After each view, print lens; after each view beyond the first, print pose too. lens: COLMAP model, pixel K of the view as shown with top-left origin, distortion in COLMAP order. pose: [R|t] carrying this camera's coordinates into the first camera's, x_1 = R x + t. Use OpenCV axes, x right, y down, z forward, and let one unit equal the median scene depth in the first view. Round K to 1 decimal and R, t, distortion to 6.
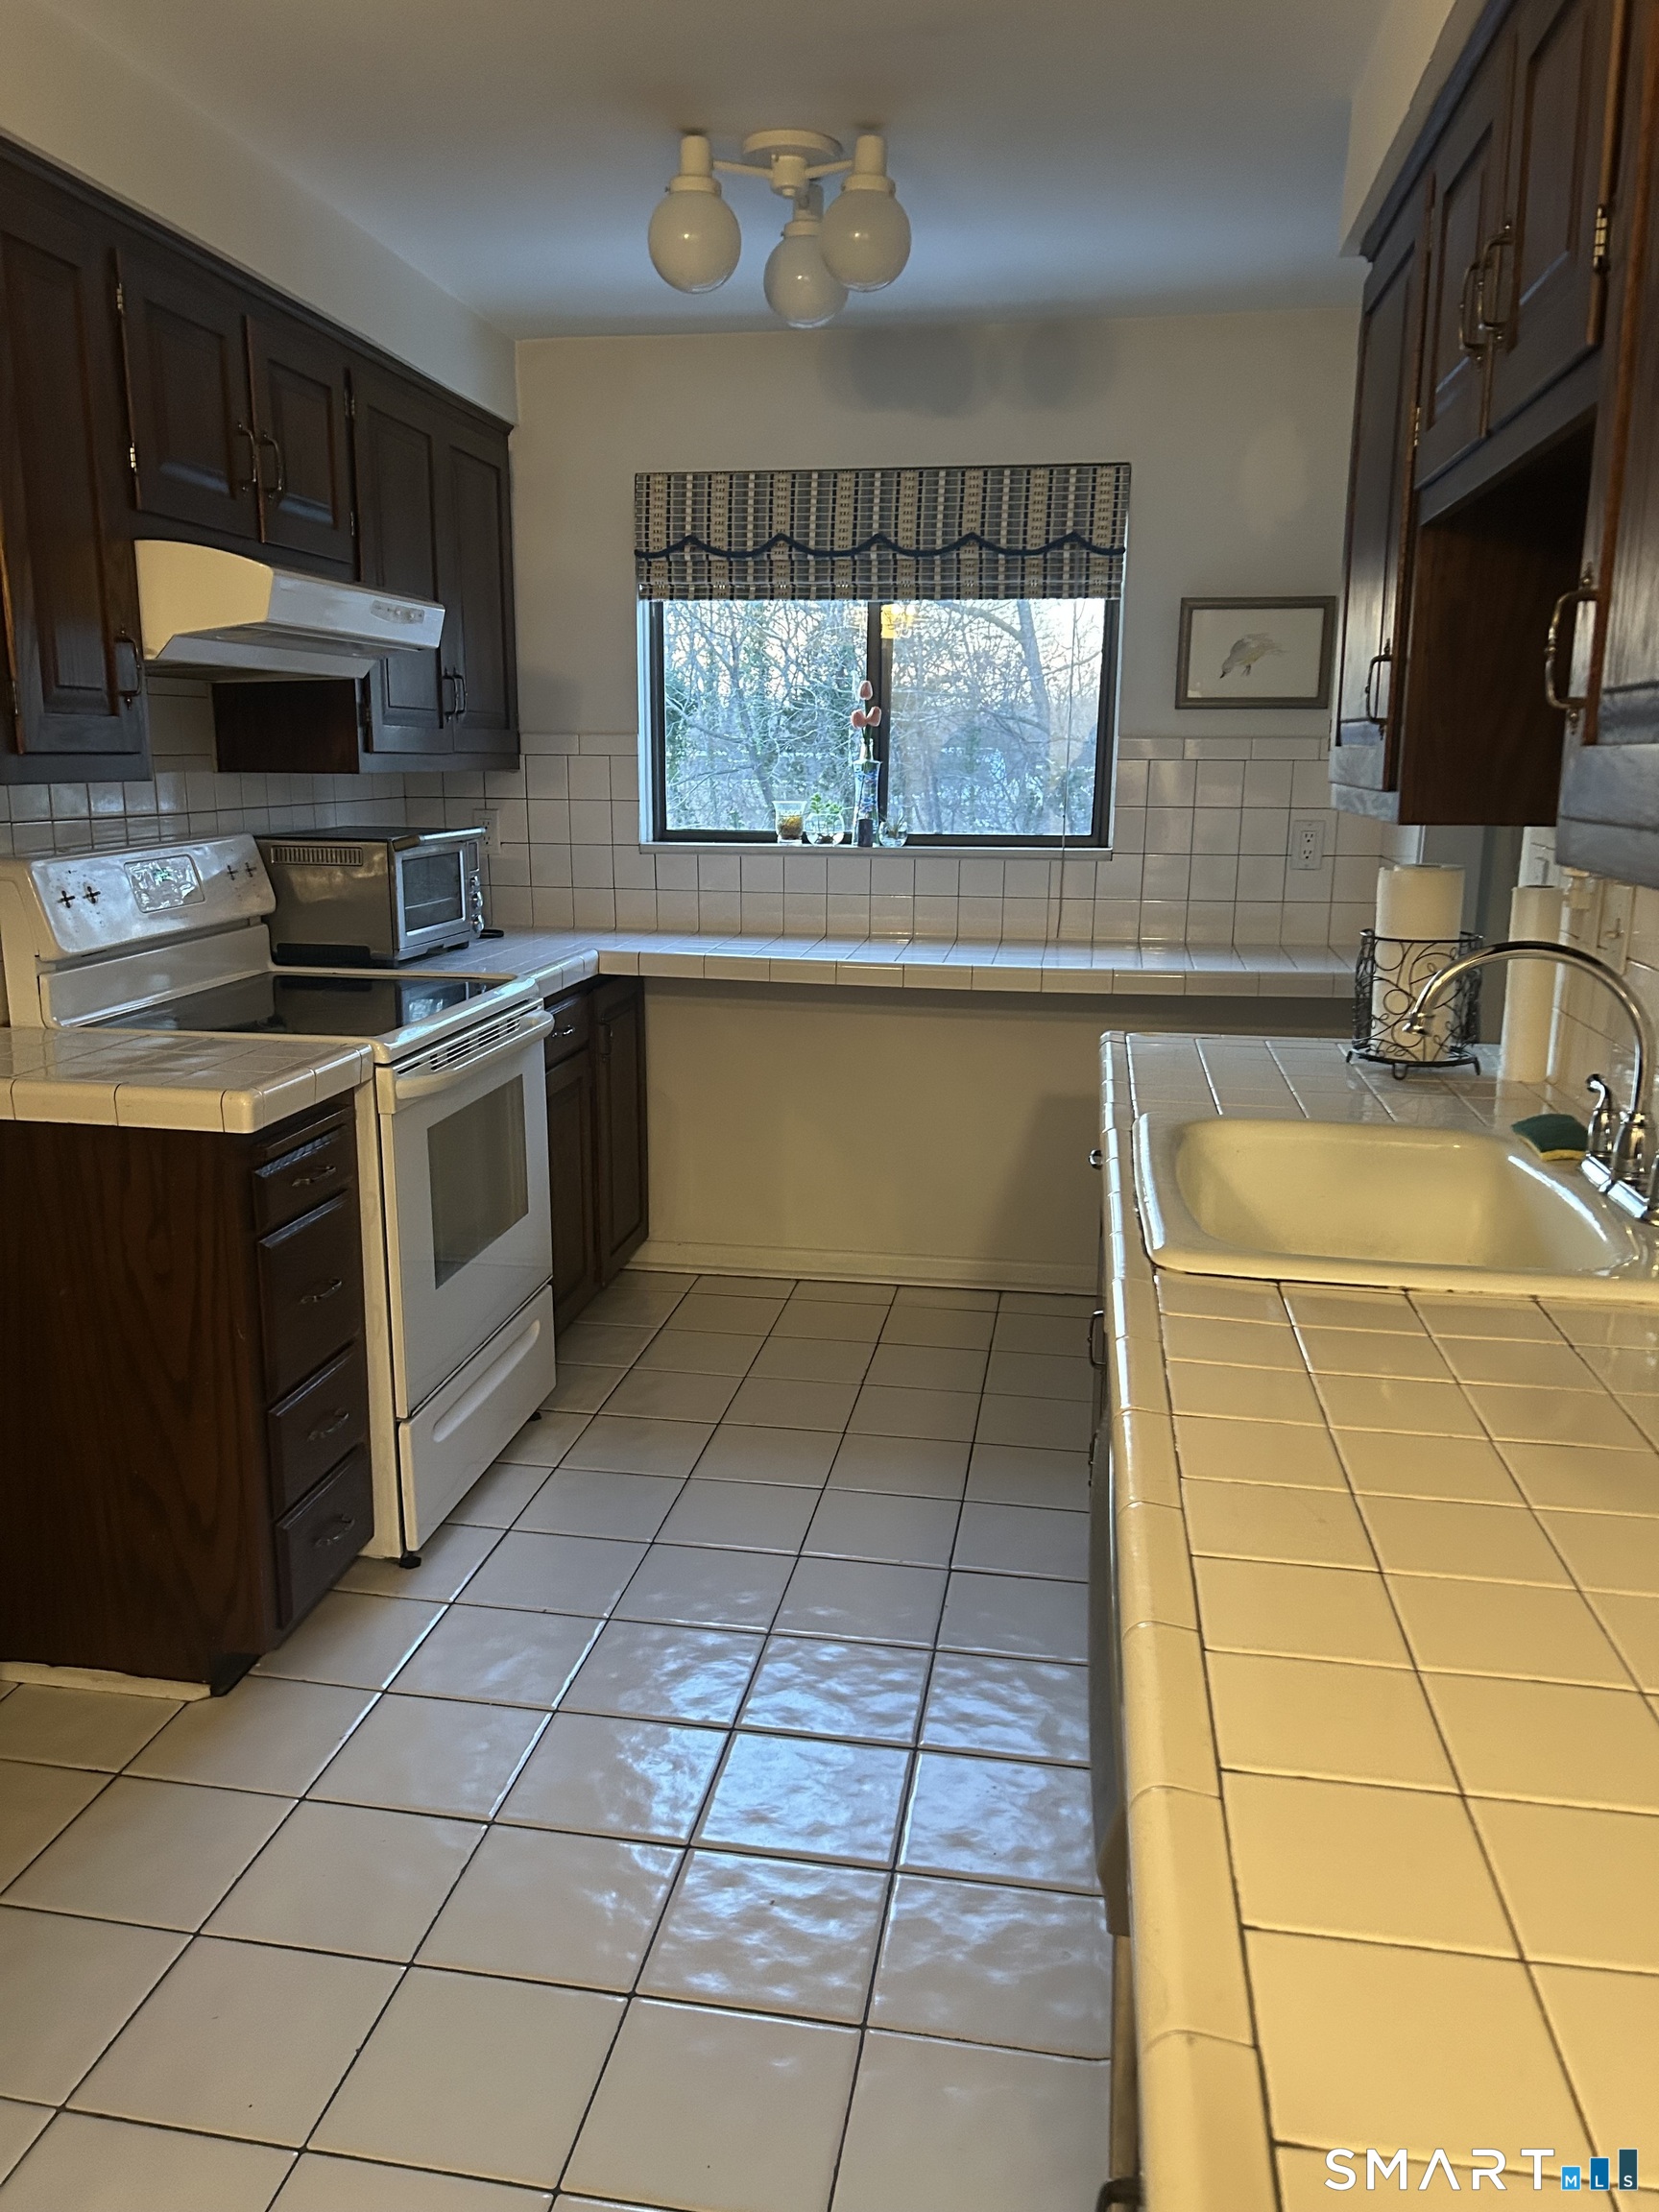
lens RADIAL K [[1671.5, 0, 804.3], [0, 1671.5, 1121.4], [0, 0, 1]] dist [0.125344, -0.244608]
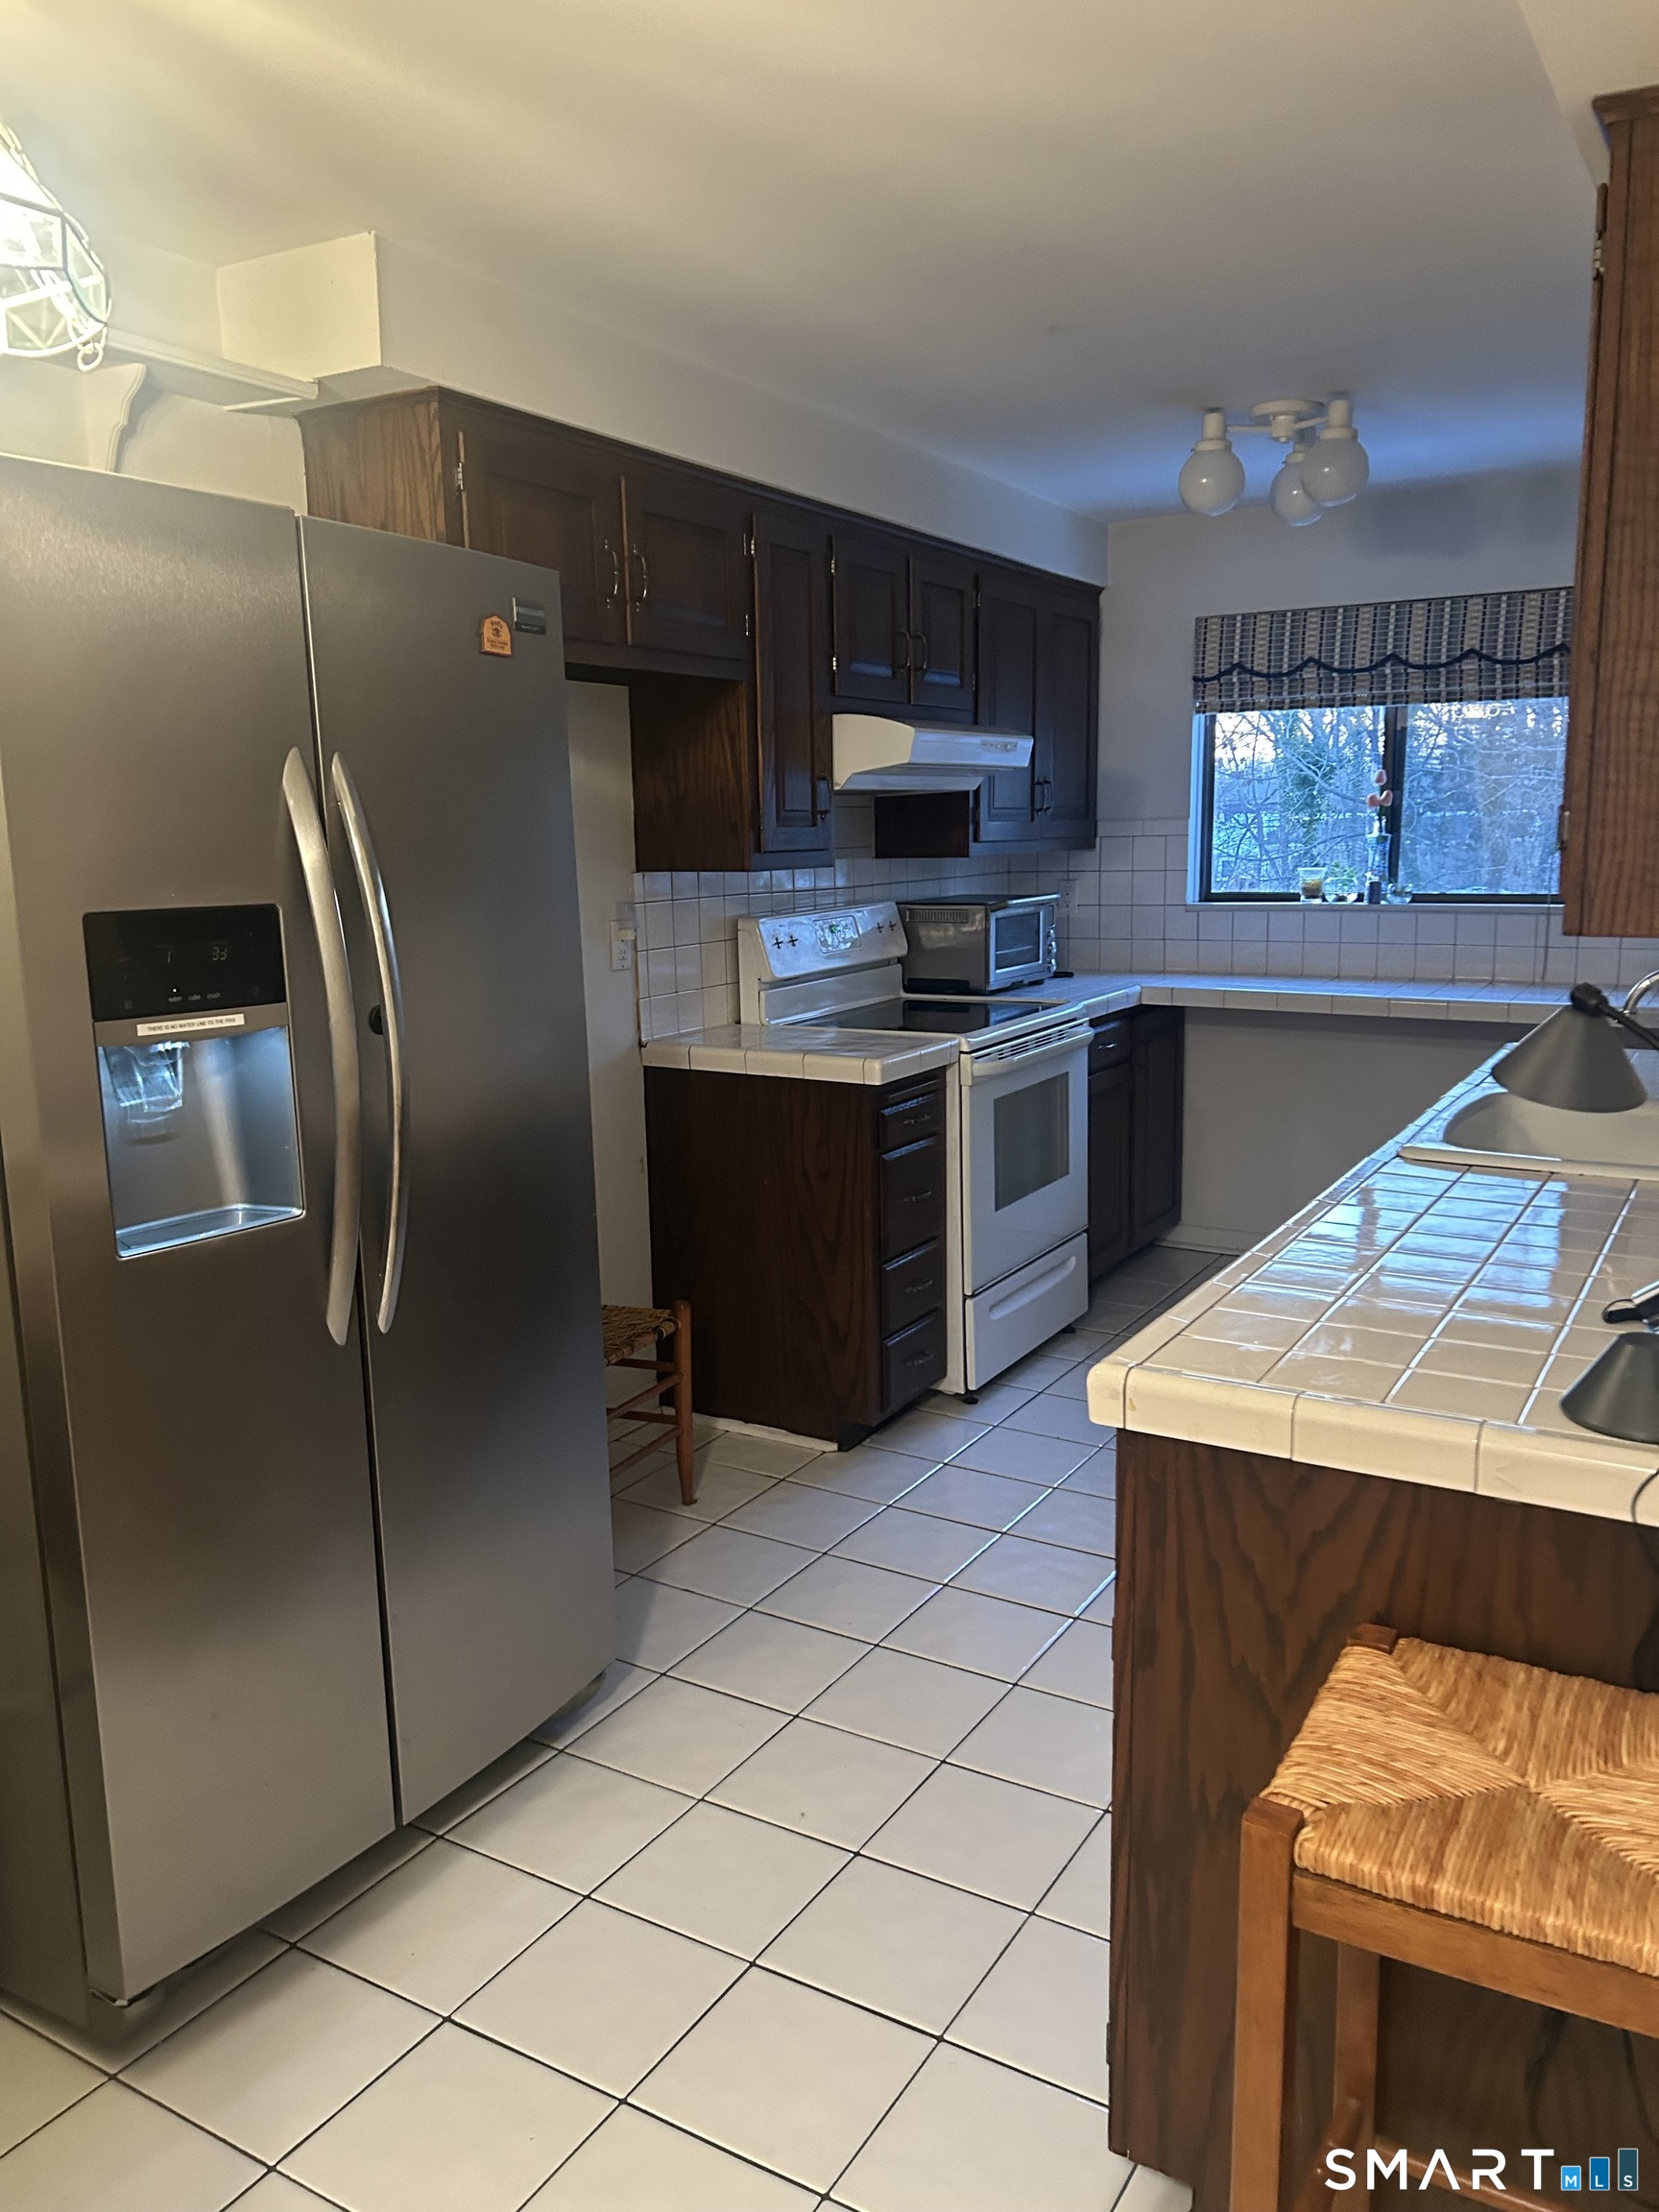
lens RADIAL K [[1671.5, 0, 804.3], [0, 1671.5, 1121.4], [0, 0, 1]] dist [0.125344, -0.244608]
pose [[0.931708, 0.040789, -0.360910, 0.115635], [-0.054647, 0.998105, -0.028273, 0.057594], [0.359073, 0.046065, 0.932172, -0.323318]]
